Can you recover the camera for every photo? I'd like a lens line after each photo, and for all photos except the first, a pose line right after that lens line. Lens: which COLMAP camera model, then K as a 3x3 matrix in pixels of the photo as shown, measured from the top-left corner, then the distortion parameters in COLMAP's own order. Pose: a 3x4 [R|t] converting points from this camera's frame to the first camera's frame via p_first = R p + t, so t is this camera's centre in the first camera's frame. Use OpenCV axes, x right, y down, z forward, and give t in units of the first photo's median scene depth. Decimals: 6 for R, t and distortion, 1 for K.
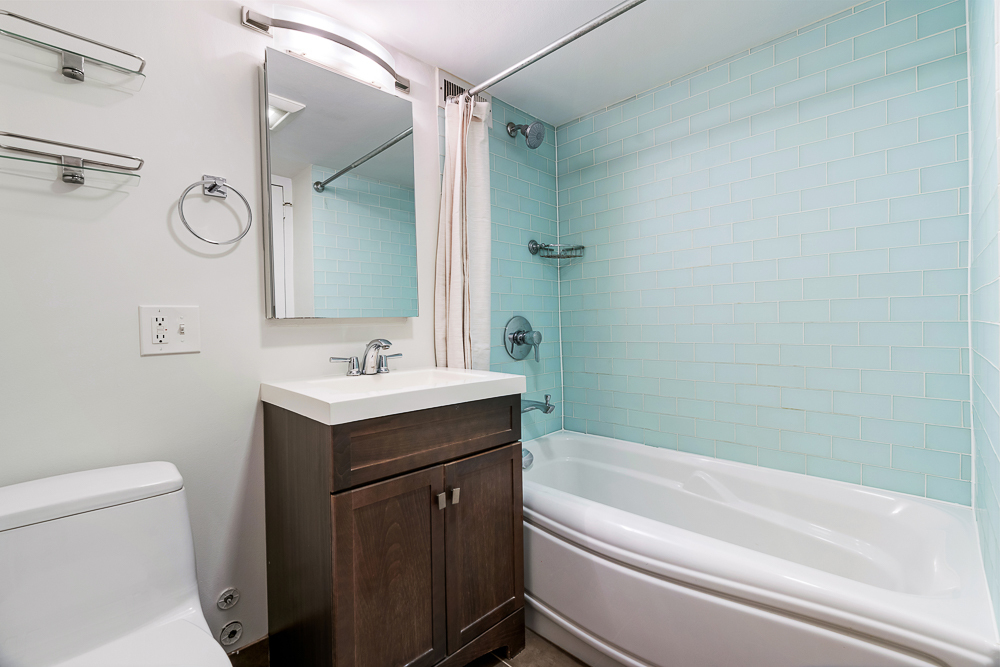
lens RADIAL K [[448.6, 0, 501.7], [0, 448.6, 332.4], [0, 0, 1]] dist [-0.006316, 0.001759]
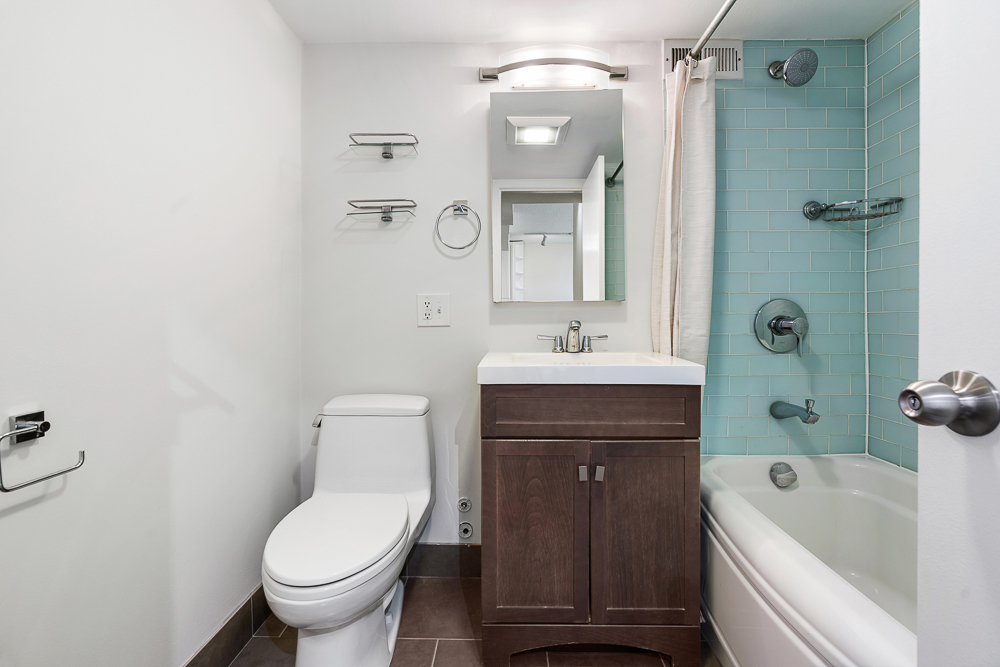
lens RADIAL K [[448.6, 0, 497.4], [0, 448.6, 326.0], [0, 0, 1]] dist [-0.006316, 0.001759]
pose [[0.690456, 0.031072, -0.722706, 0.425837], [-0.020523, 0.999516, 0.023366, 0.006810], [0.723083, -0.001301, 0.690760, 0.109615]]
